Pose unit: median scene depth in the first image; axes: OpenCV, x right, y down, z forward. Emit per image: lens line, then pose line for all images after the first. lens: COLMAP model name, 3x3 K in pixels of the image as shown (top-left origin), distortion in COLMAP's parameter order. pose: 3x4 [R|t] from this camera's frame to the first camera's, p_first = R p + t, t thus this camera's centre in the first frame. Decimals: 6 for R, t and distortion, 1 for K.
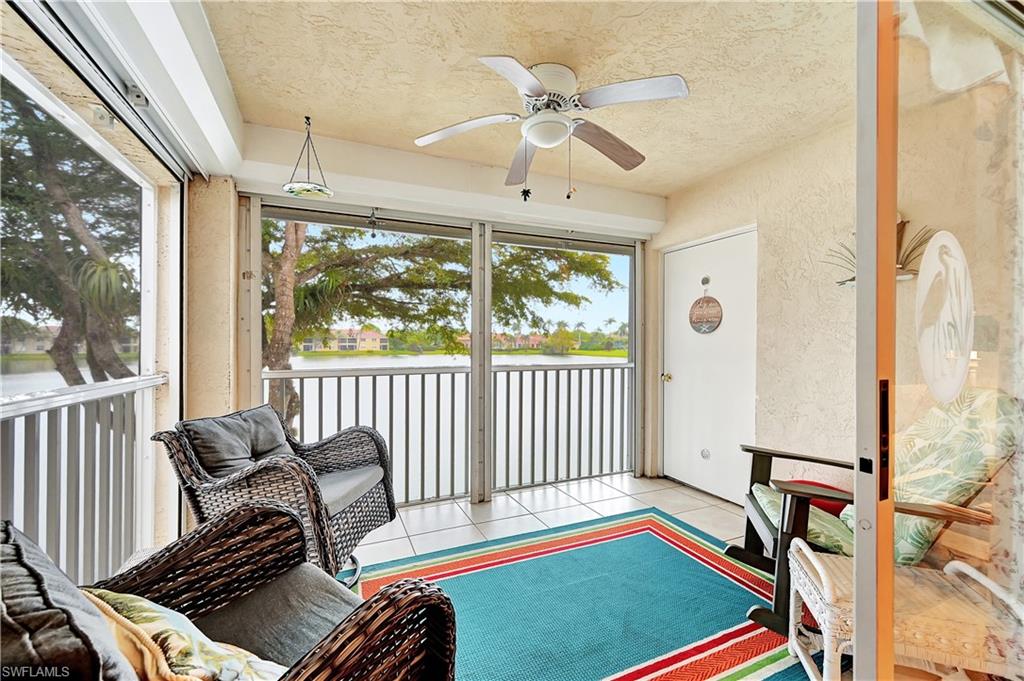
lens RADIAL K [[405.2, 0, 492.4], [0, 405.2, 343.7], [0, 0, 1]] dist [0.001249, -0.000298]
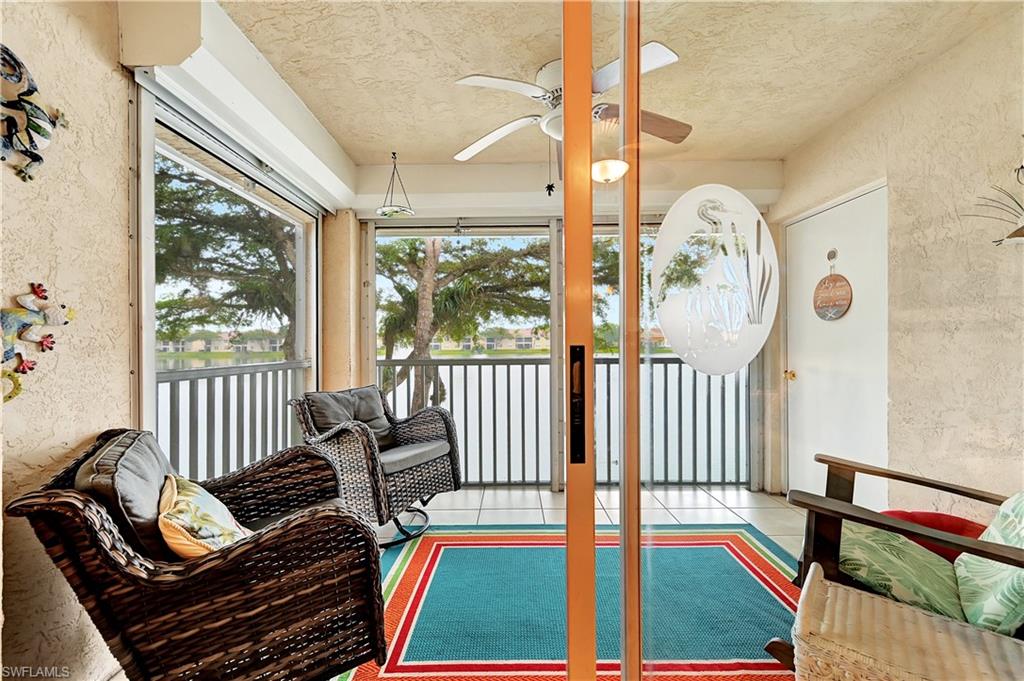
lens RADIAL K [[405.2, 0, 496.3], [0, 405.2, 340.6], [0, 0, 1]] dist [0.001249, -0.000298]
pose [[0.916679, -0.006949, -0.399563, 0.310386], [0.005136, 0.999971, -0.005609, 0.021044], [0.399591, 0.003090, 0.916688, -0.003763]]
